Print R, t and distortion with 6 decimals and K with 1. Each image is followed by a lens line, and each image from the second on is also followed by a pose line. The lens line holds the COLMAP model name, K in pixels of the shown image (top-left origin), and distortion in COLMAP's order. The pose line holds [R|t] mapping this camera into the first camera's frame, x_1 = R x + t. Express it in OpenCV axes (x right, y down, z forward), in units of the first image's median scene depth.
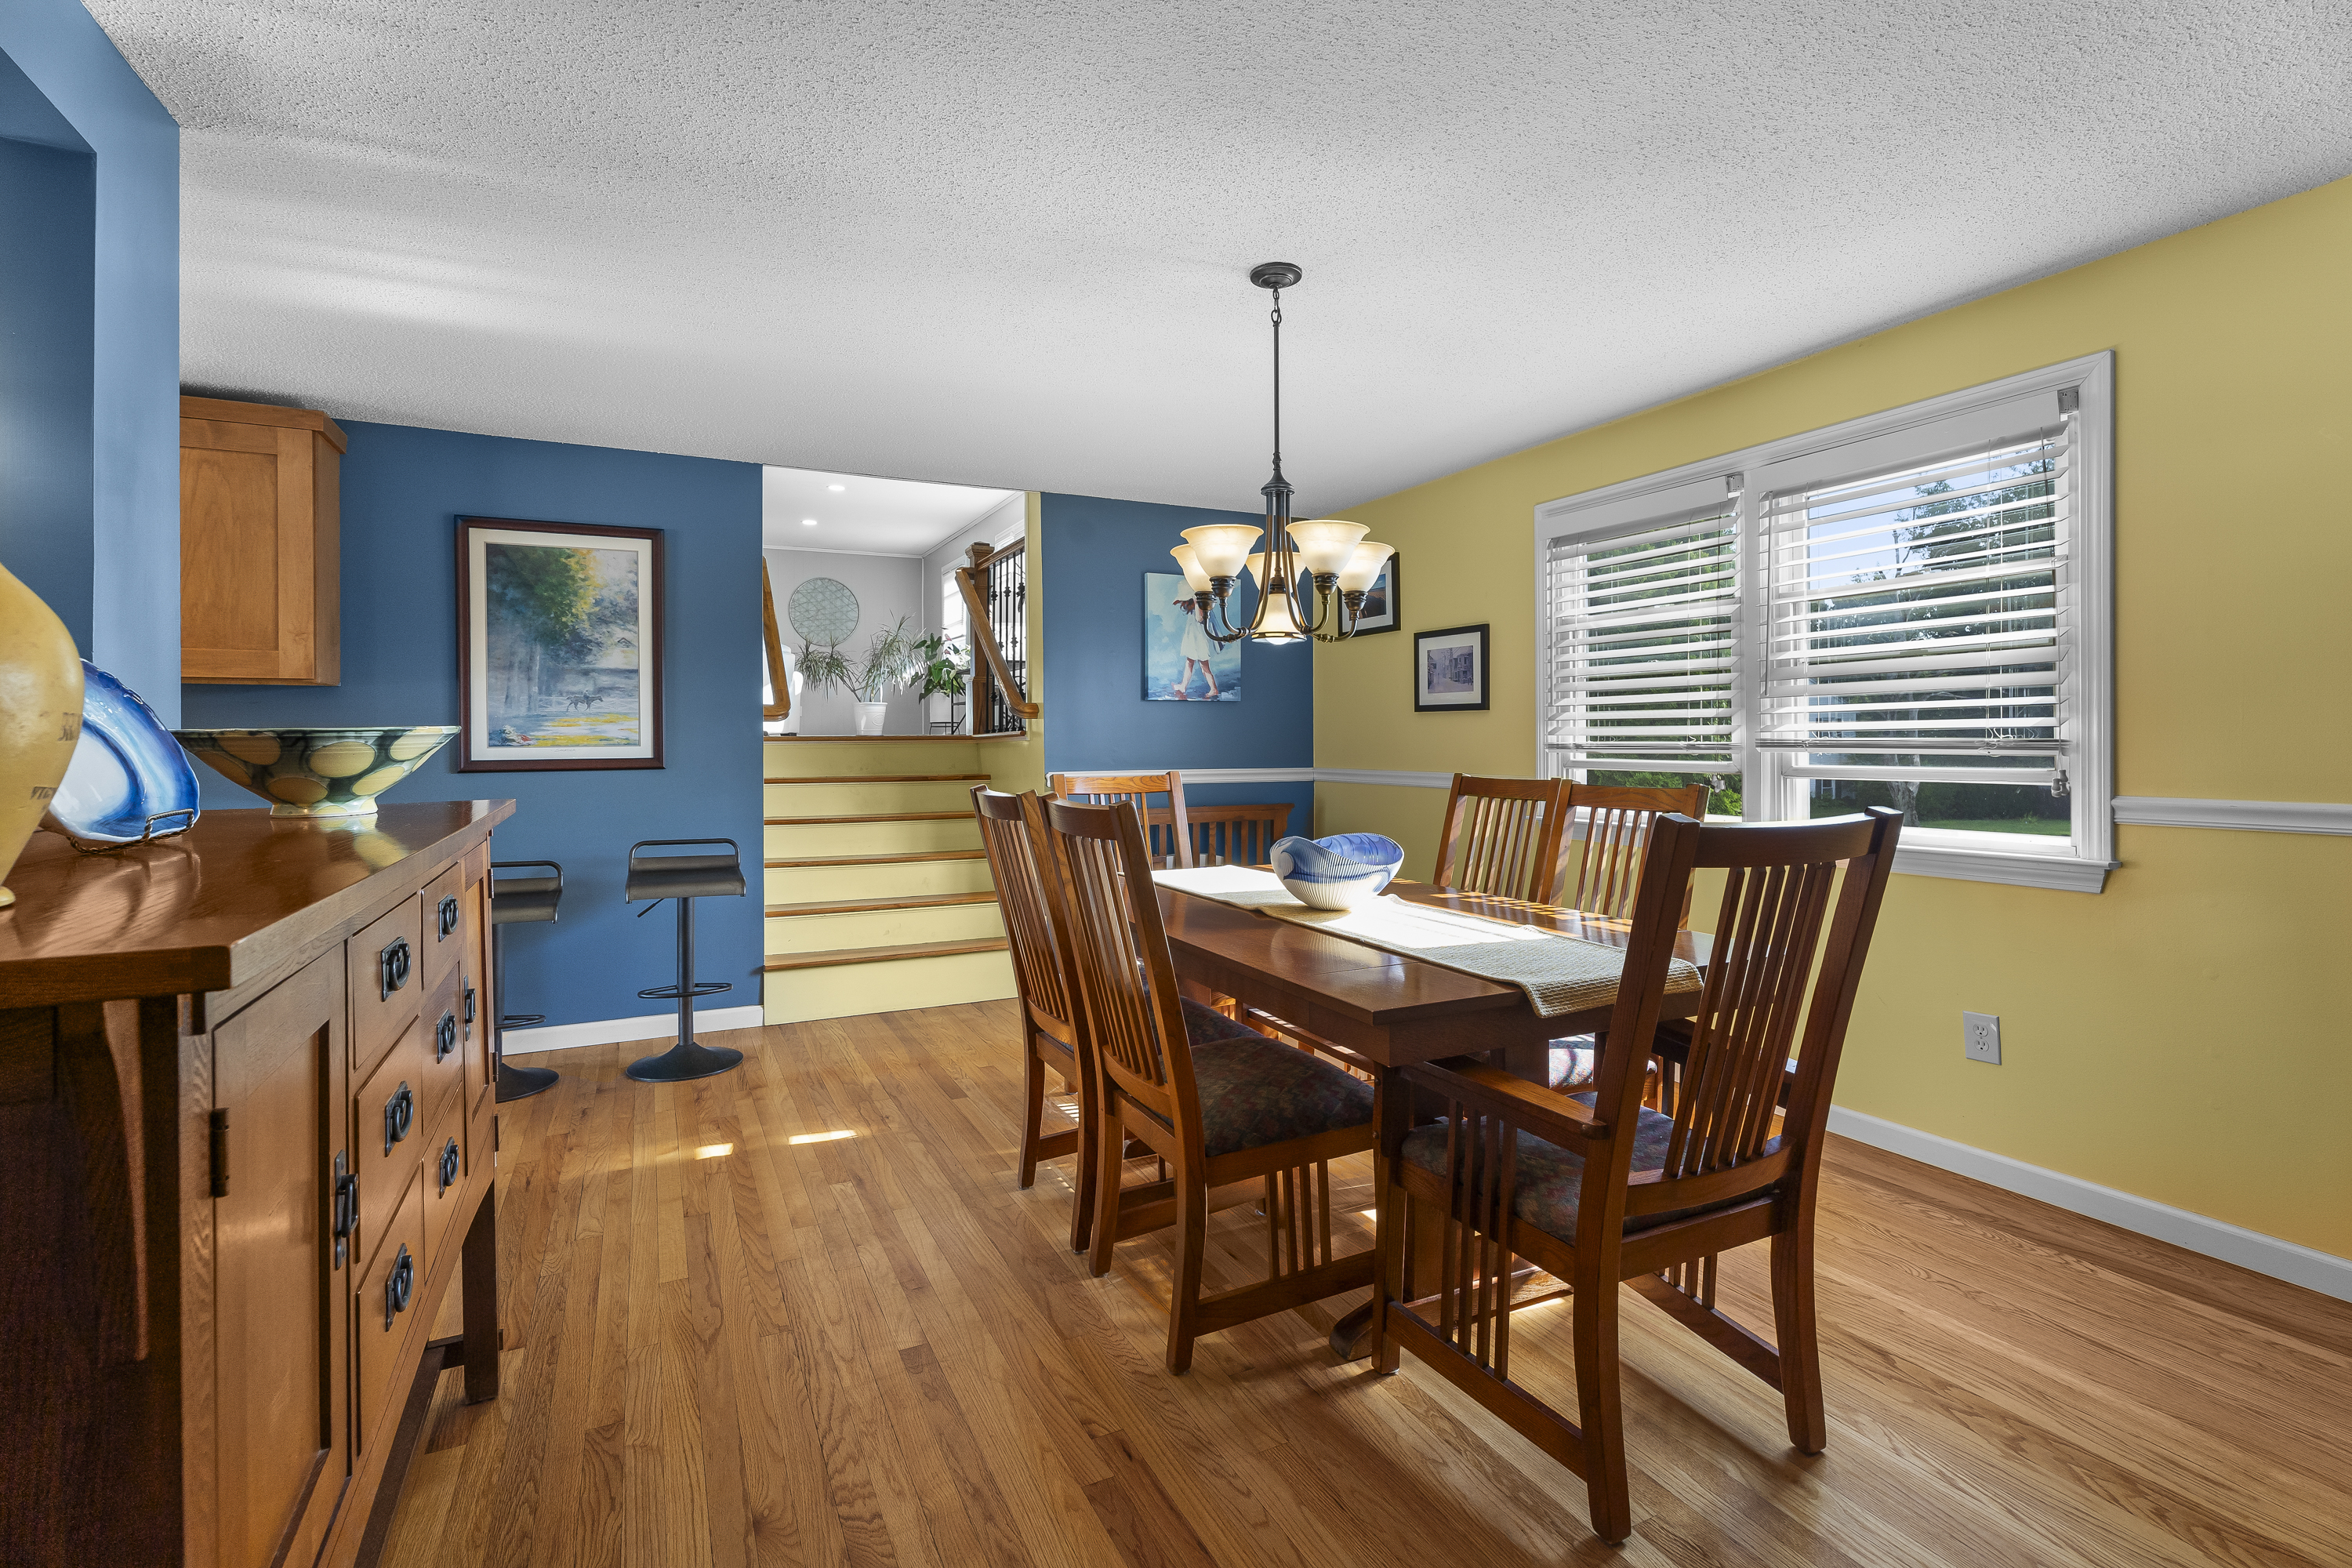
lens RADIAL K [[1062.7, 0, 1179.3], [0, 1062.7, 765.9], [0, 0, 1]] dist [0.001707, 0.000095]
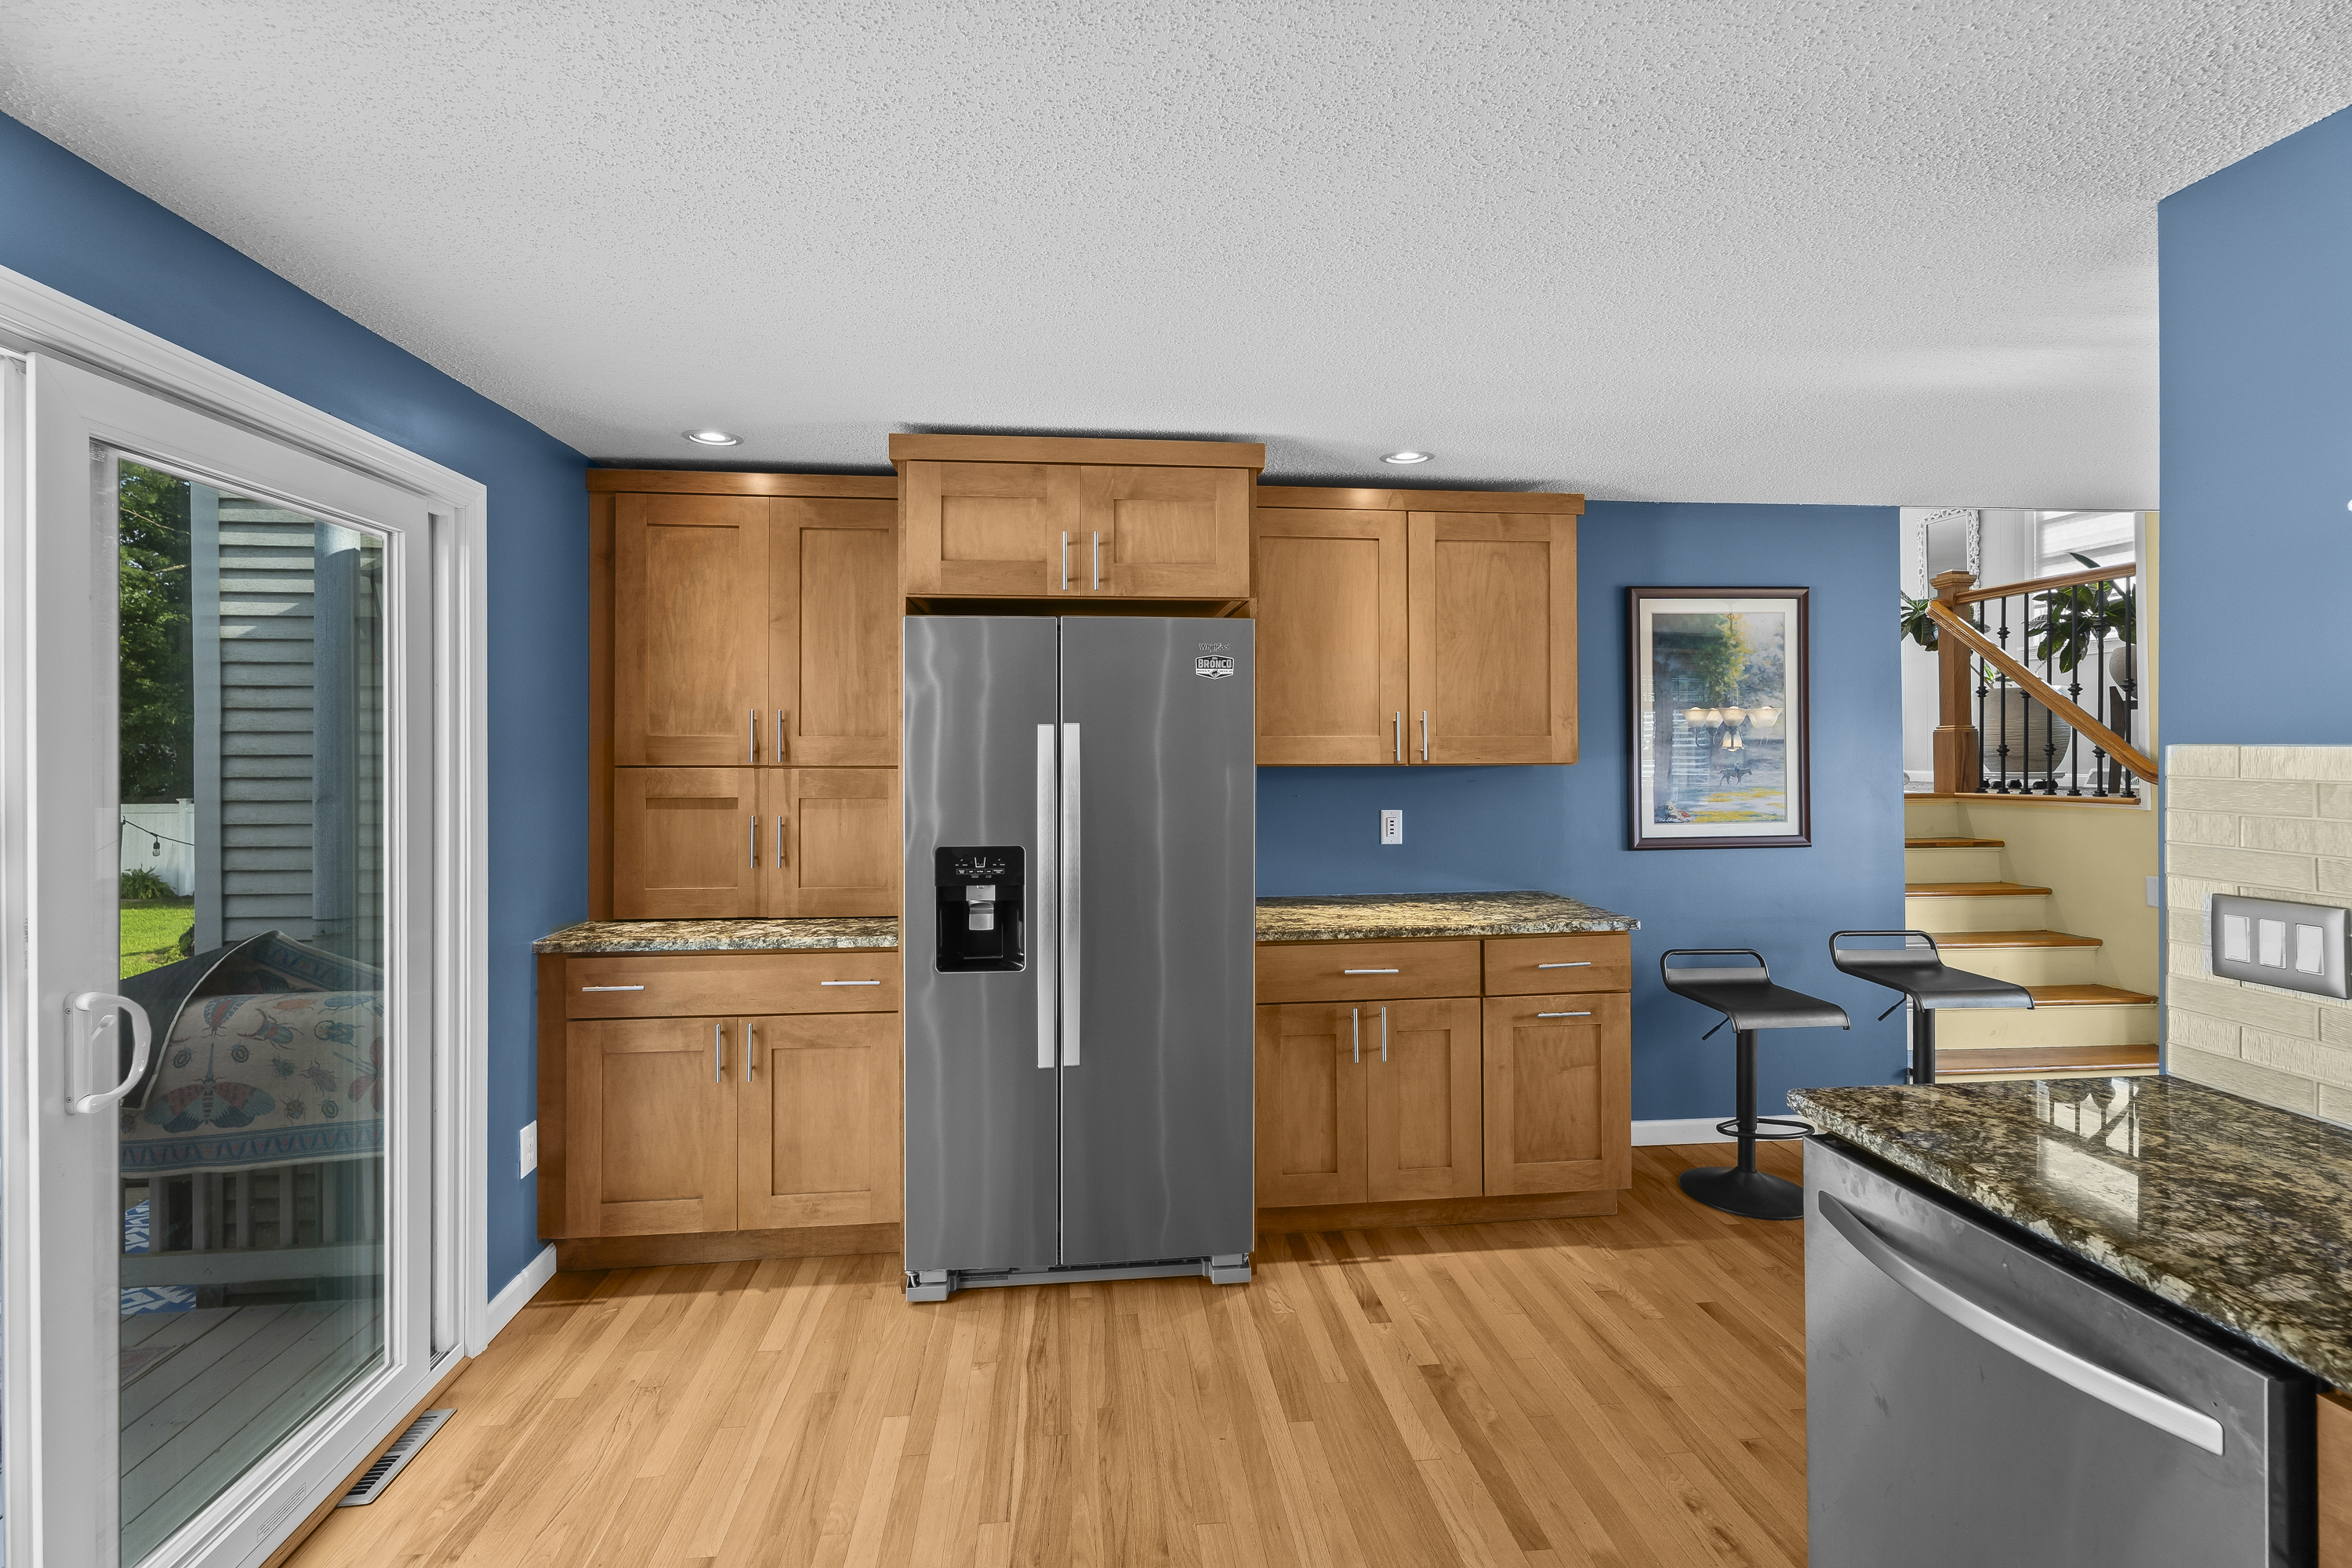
lens RADIAL K [[1062.7, 0, 1172.7], [0, 1062.7, 769.9], [0, 0, 1]] dist [0.001707, 0.000095]
pose [[0.932139, 0.004746, -0.362070, -0.687616], [-0.006776, 0.999968, -0.004337, -0.057929], [0.362038, 0.006497, 0.932141, -0.060812]]
